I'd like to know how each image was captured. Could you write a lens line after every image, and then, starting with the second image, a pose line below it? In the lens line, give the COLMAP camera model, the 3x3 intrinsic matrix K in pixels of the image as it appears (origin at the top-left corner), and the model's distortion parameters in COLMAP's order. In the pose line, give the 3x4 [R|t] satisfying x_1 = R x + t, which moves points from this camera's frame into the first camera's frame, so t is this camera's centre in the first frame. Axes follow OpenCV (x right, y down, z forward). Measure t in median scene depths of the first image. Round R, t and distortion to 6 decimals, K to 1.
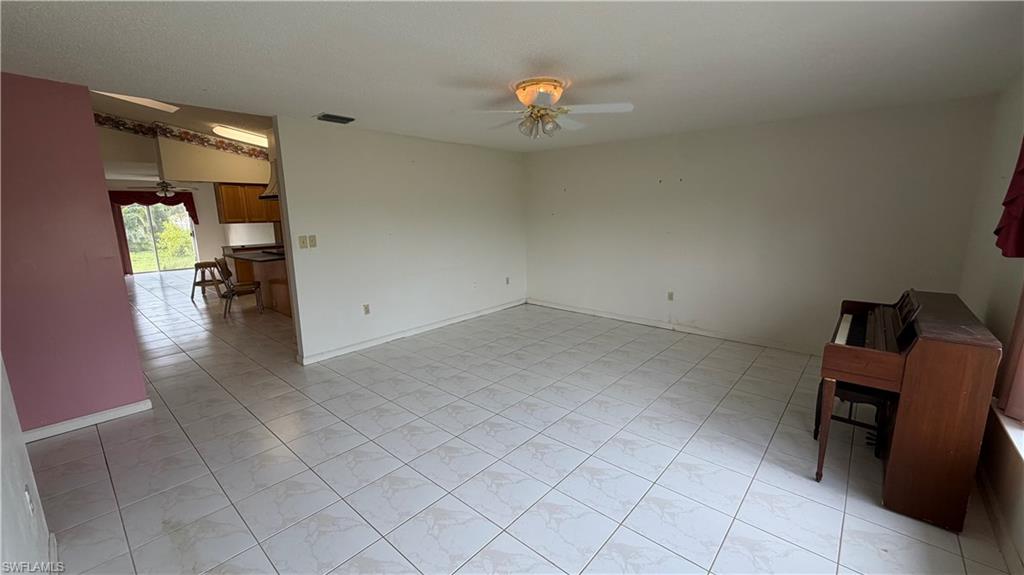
lens RADIAL K [[411.8, 0, 512.6], [0, 411.8, 285.7], [0, 0, 1]] dist [-0.003888, -0.000473]
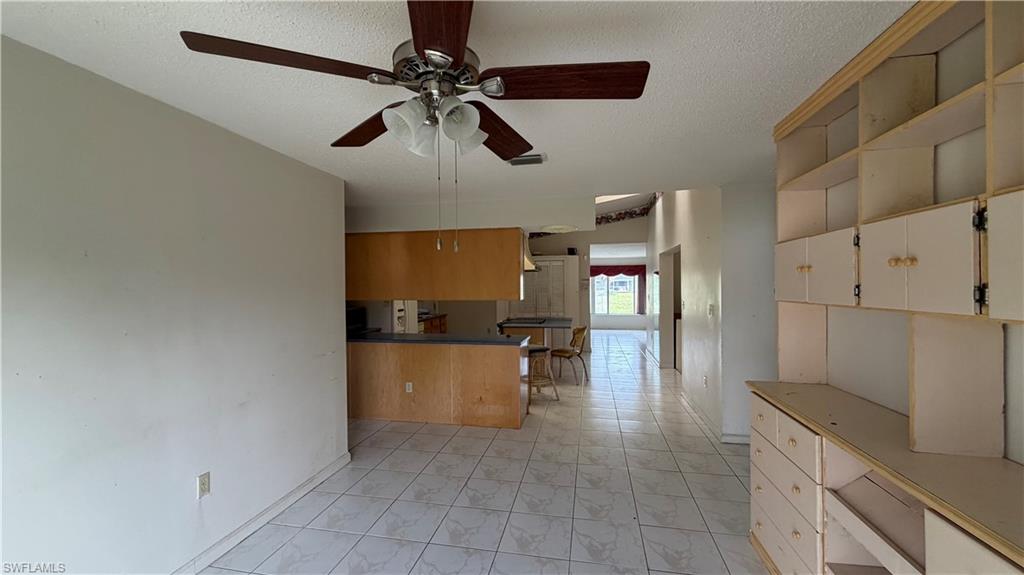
lens RADIAL K [[411.8, 0, 512.2], [0, 411.8, 285.0], [0, 0, 1]] dist [-0.003888, -0.000473]
pose [[-0.861665, 0.012579, -0.507321, 0.047117], [-0.086565, 0.981398, 0.171362, -0.377071], [0.500040, 0.191573, -0.844547, 2.024629]]
